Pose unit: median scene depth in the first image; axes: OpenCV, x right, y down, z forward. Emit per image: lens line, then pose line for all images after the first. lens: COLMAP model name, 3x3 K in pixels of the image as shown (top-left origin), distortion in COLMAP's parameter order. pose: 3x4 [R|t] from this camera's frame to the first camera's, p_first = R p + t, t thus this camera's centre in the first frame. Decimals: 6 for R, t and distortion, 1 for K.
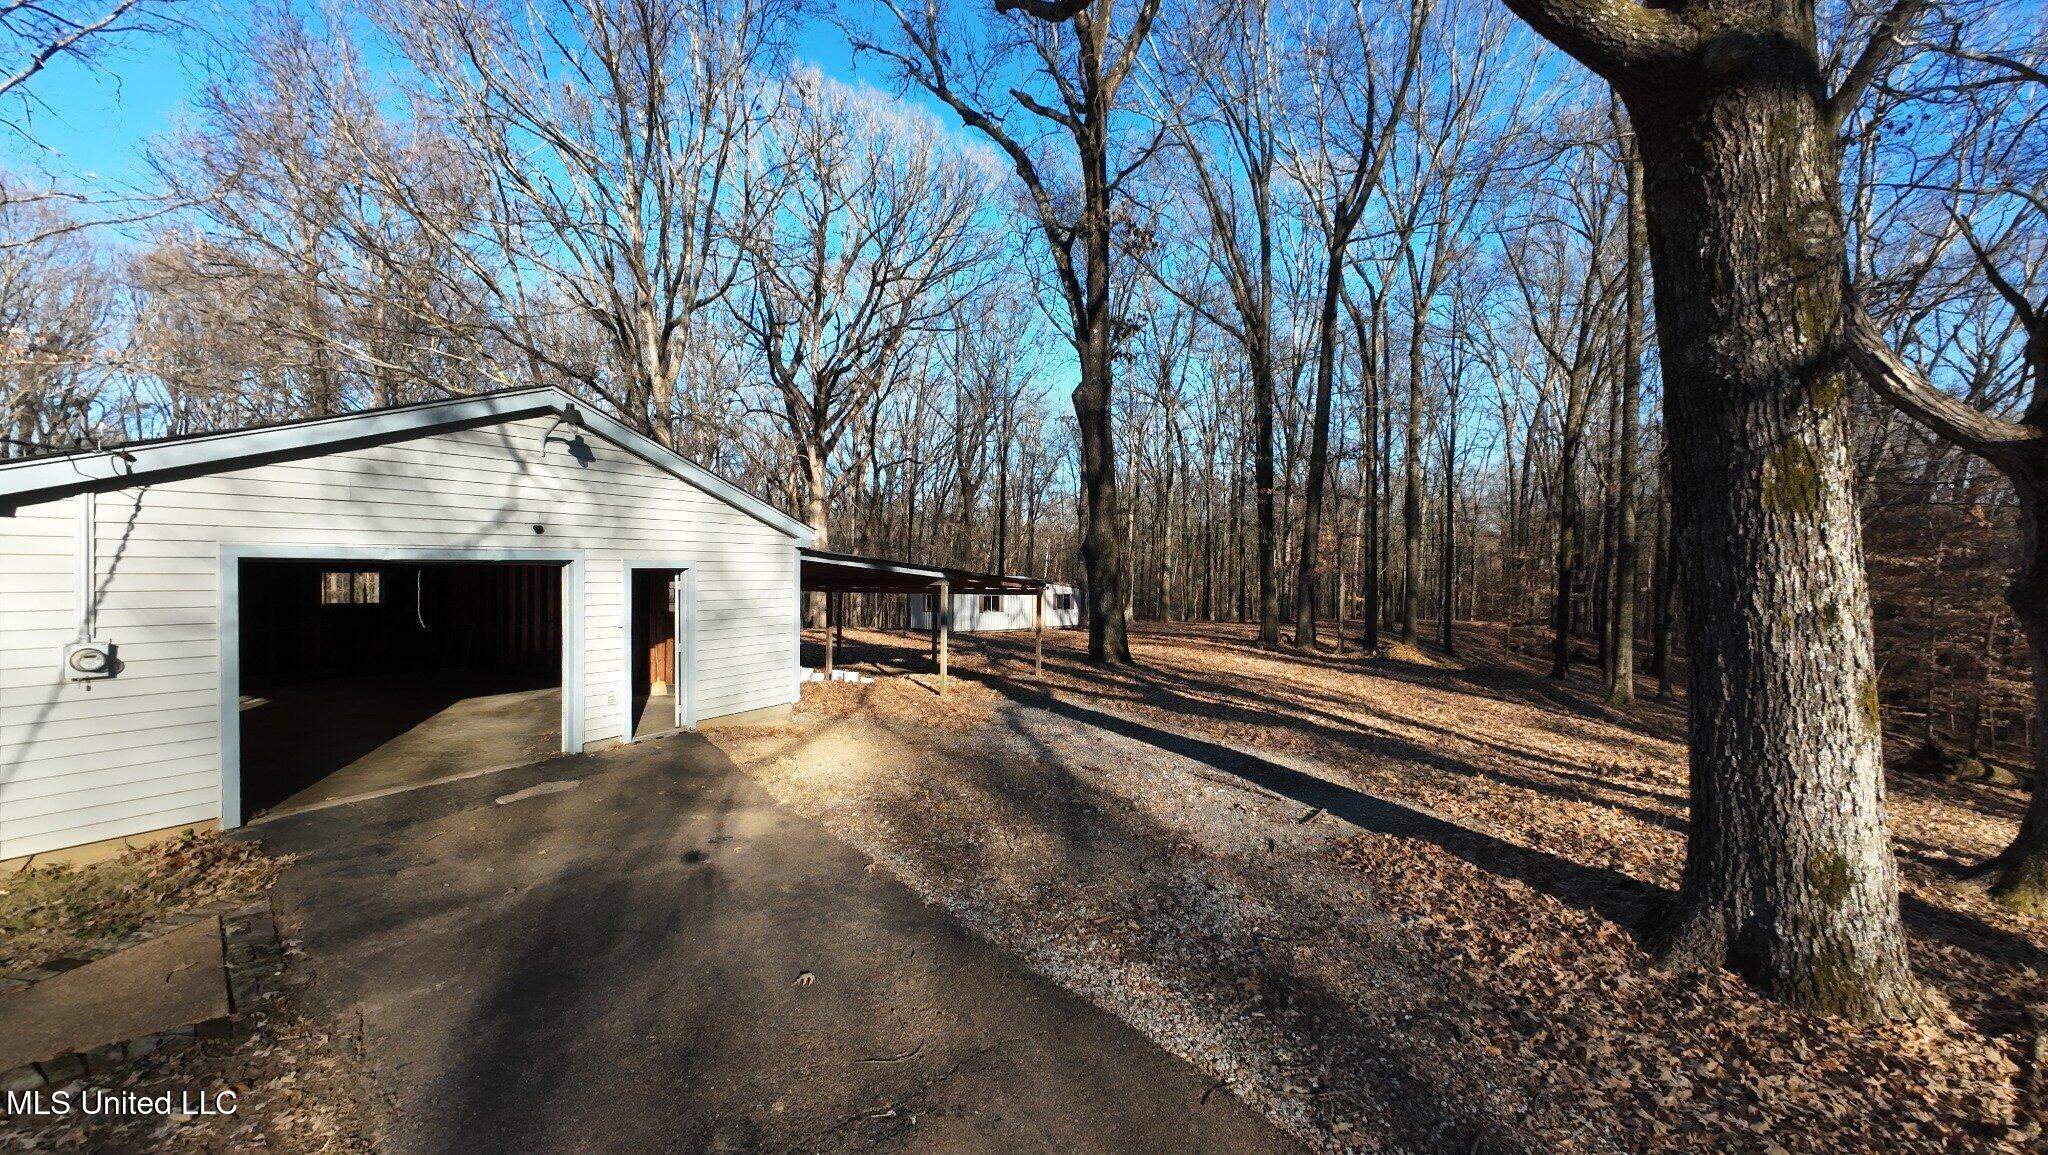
lens RADIAL K [[828.7, 0, 1024.2], [0, 828.7, 573.2], [0, 0, 1]] dist [-0.000140, 0.000157]
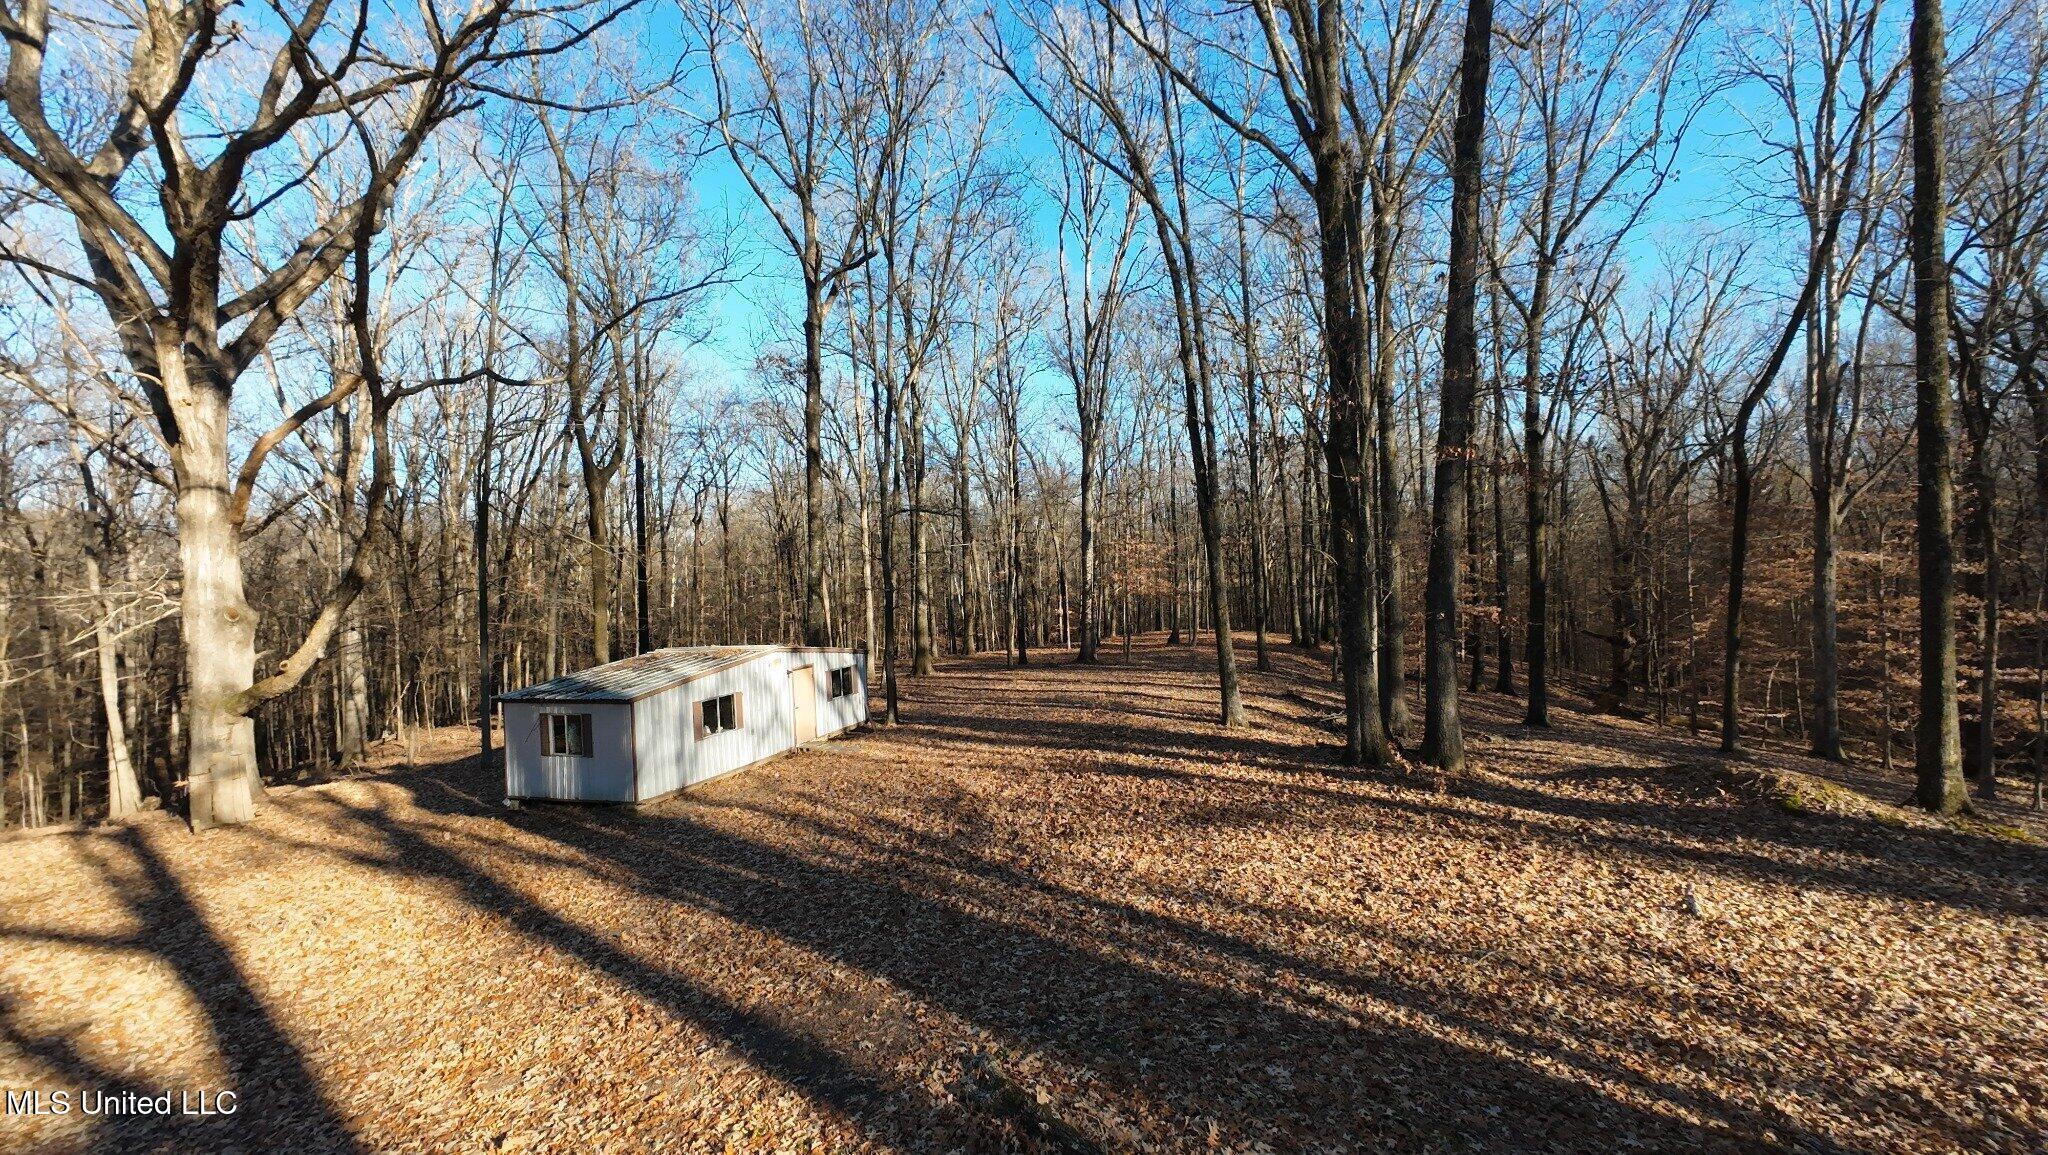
lens RADIAL K [[828.7, 0, 1024.0], [0, 828.7, 576.3], [0, 0, 1]] dist [-0.000140, 0.000157]
pose [[0.889341, -0.052555, 0.454214, -0.084170], [0.054278, 0.998483, 0.009256, -0.030806], [-0.454011, 0.016422, 0.890845, 0.472923]]
